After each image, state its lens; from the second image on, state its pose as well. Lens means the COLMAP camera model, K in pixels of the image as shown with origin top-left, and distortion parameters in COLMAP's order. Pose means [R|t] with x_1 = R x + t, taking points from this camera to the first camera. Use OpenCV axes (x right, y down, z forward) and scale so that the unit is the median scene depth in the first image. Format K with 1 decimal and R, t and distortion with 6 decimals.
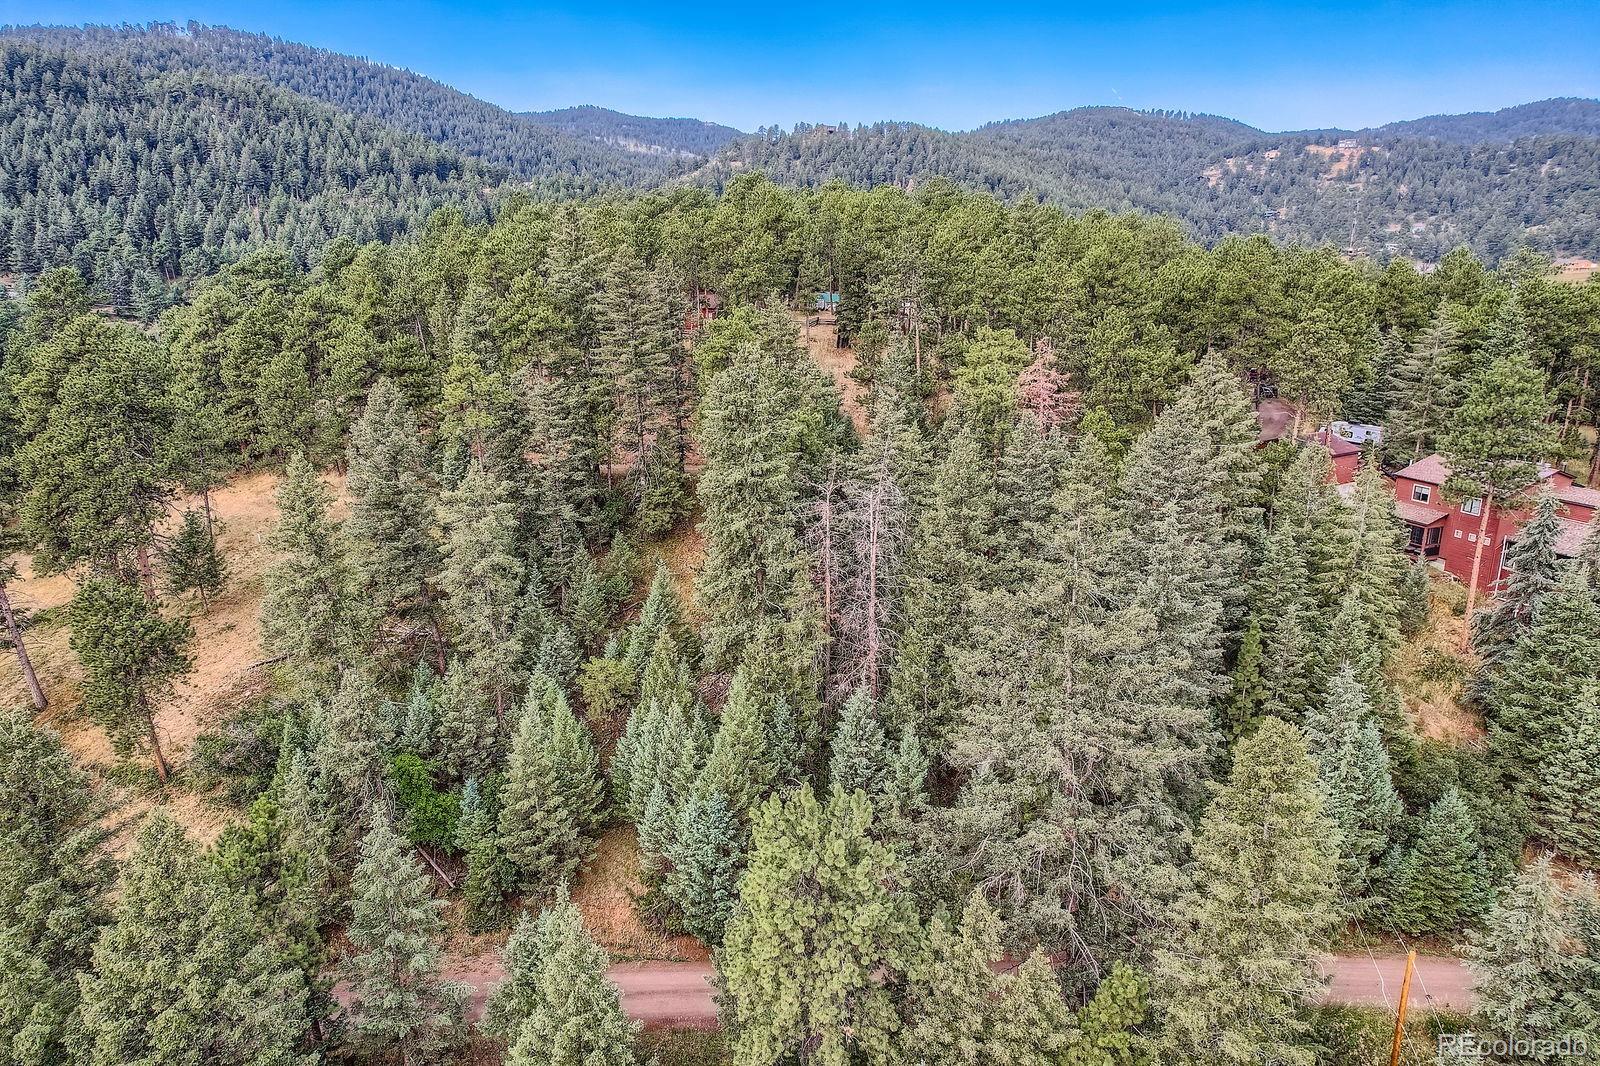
lens RADIAL K [[1027.0, 0, 810.2], [0, 1027.0, 536.6], [0, 0, 1]] dist [-0.071792, 0.070227]
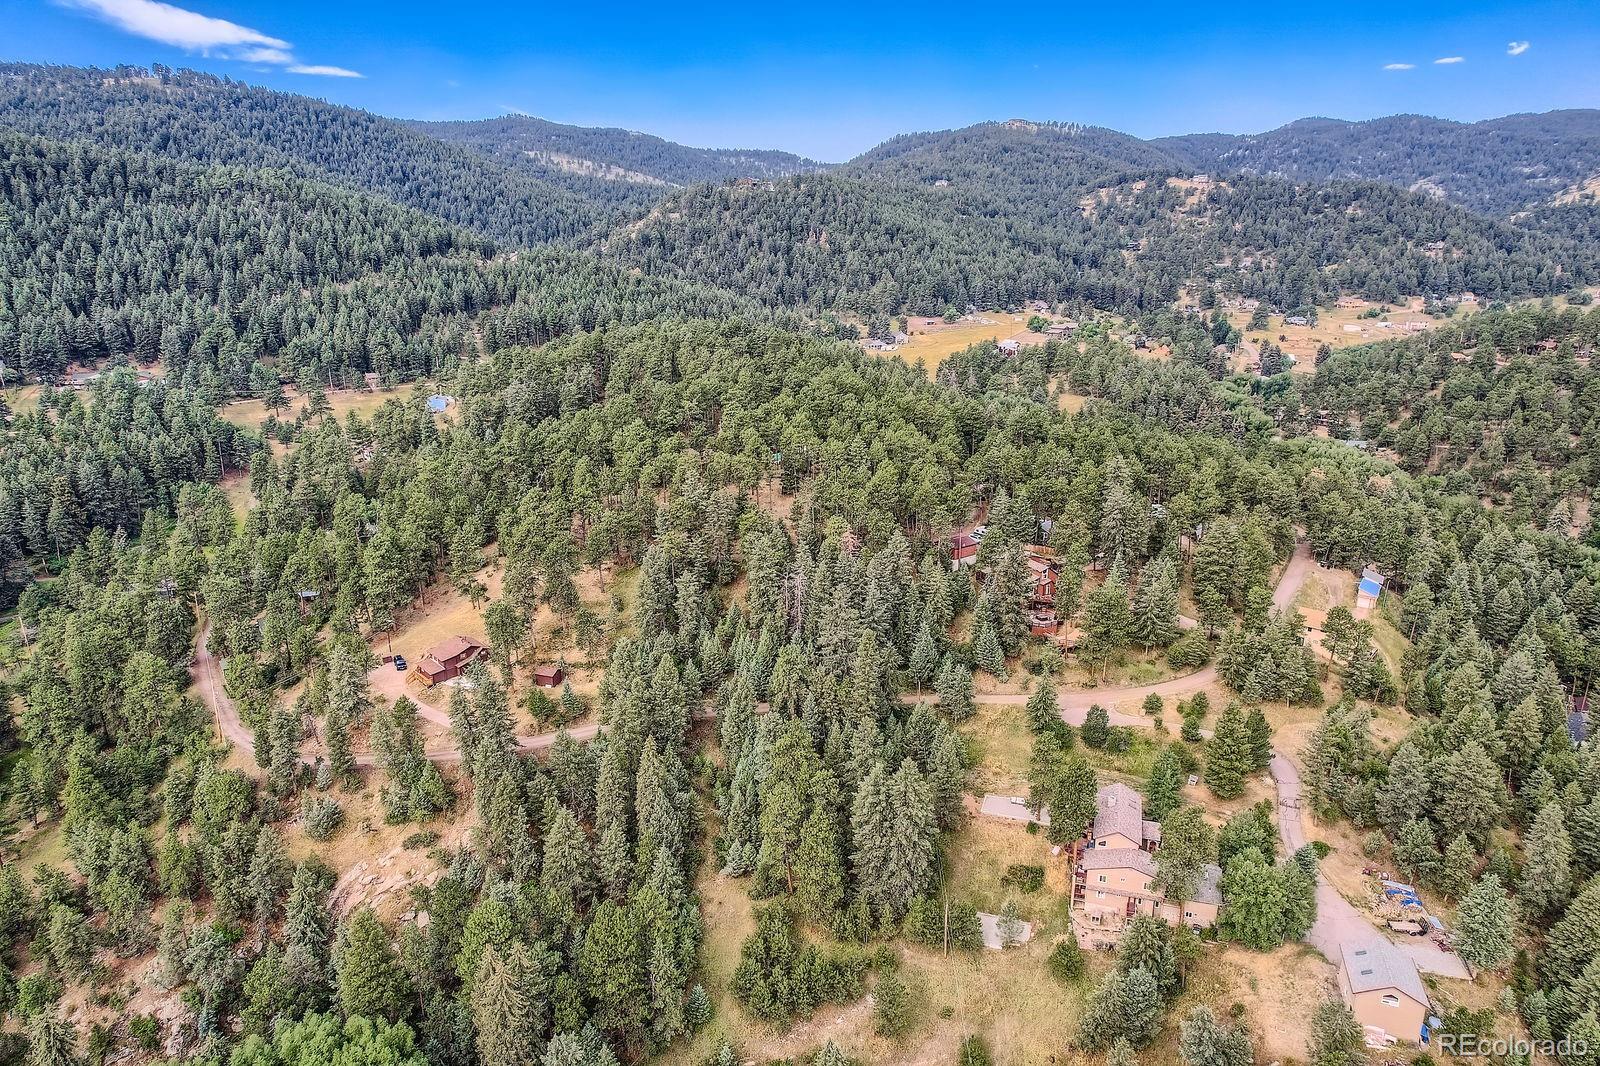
lens RADIAL K [[1027.0, 0, 810.2], [0, 1027.0, 536.6], [0, 0, 1]] dist [-0.071792, 0.070227]
pose [[0.997093, -0.024876, 0.072023, -0.010924], [0.023443, 0.999512, 0.020666, -0.018140], [-0.072501, -0.018918, 0.997189, -0.183054]]
